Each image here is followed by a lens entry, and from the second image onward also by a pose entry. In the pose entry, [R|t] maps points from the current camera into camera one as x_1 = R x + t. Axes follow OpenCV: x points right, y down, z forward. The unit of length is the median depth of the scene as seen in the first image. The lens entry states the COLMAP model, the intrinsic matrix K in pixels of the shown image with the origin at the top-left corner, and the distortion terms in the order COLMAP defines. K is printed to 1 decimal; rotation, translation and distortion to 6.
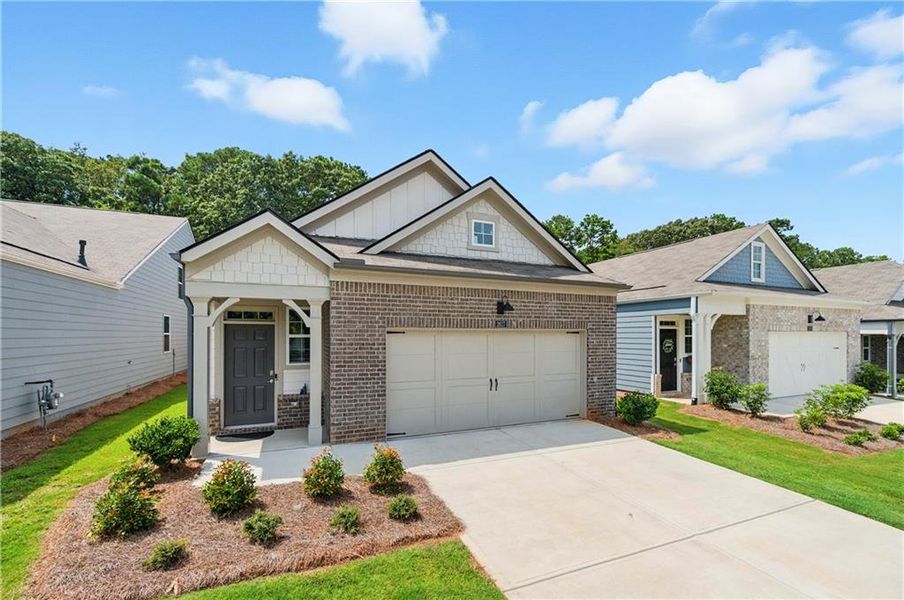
lens RADIAL K [[384.2, 0, 448.4], [0, 384.2, 331.8], [0, 0, 1]] dist [0.001356, 0.000251]
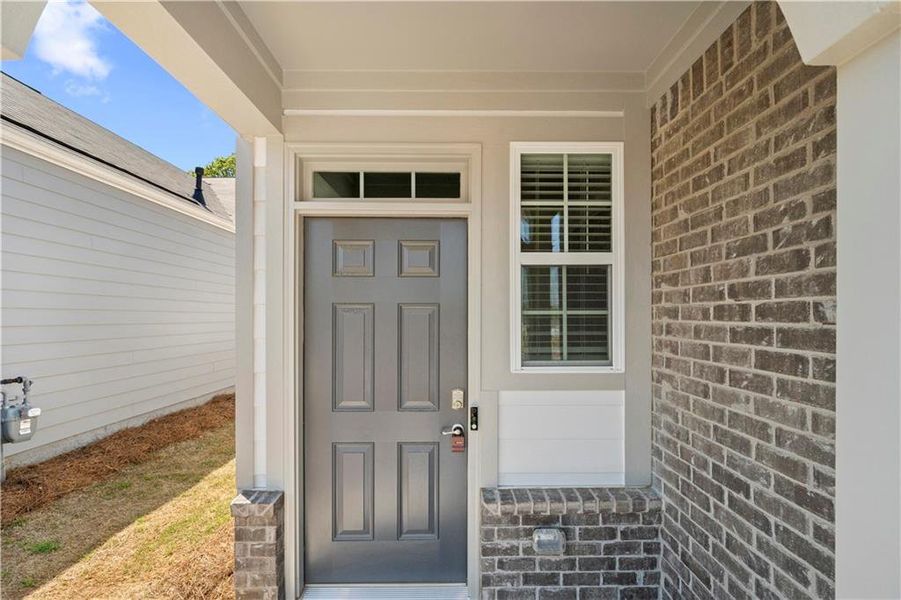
lens RADIAL K [[362.4, 0, 448.5], [0, 362.4, 295.3], [0, 0, 1]] dist [-0.001592, -0.000211]
pose [[0.926161, -0.021858, -0.376495, -0.386571], [0.001436, 0.998516, -0.054436, 0.050984], [0.377126, 0.049876, 0.924818, 0.797049]]
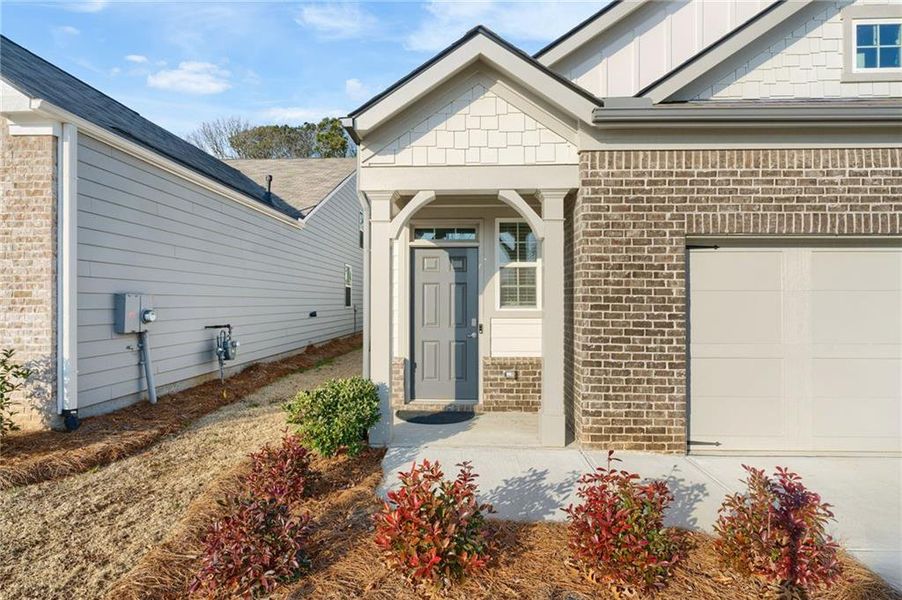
lens RADIAL K [[477.8, 0, 451.0], [0, 477.8, 300.0], [0, 0, 1]] dist [-0.000686, -0.000072]
pose [[0.909648, 0.002348, -0.415372, -0.170264], [0.000978, 0.999969, 0.007794, 0.066123], [0.415378, -0.007496, 0.909618, 0.267779]]
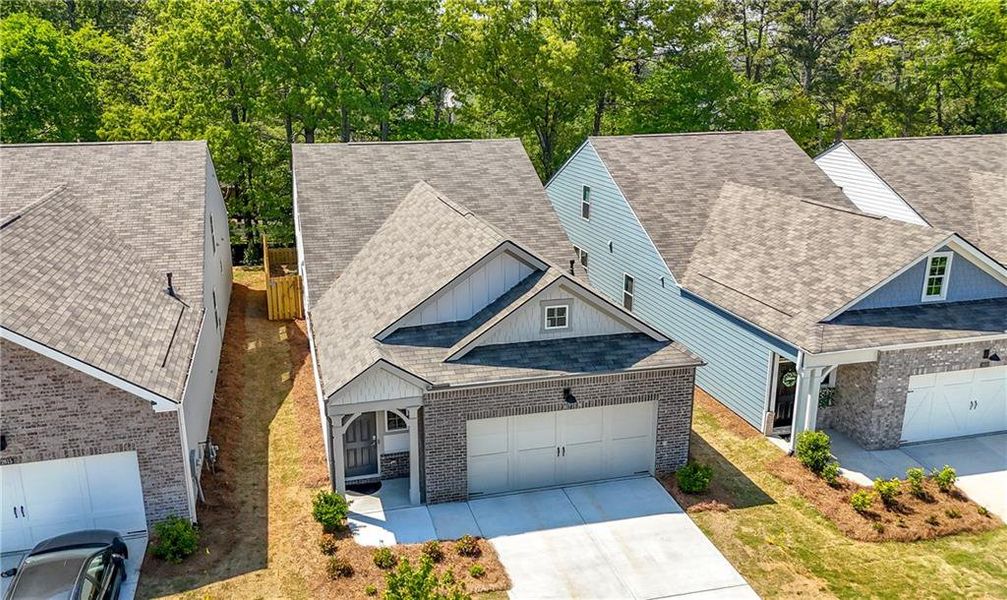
lens RADIAL K [[802.7, 0, 458.4], [0, 802.7, 302.4], [0, 0, 1]] dist [0.058308, 0.002710]
pose [[0.985263, 0.034588, -0.167512, 0.225129], [0.014636, 0.958701, 0.284040, -1.073397], [0.170419, -0.282306, 0.944066, -1.299752]]
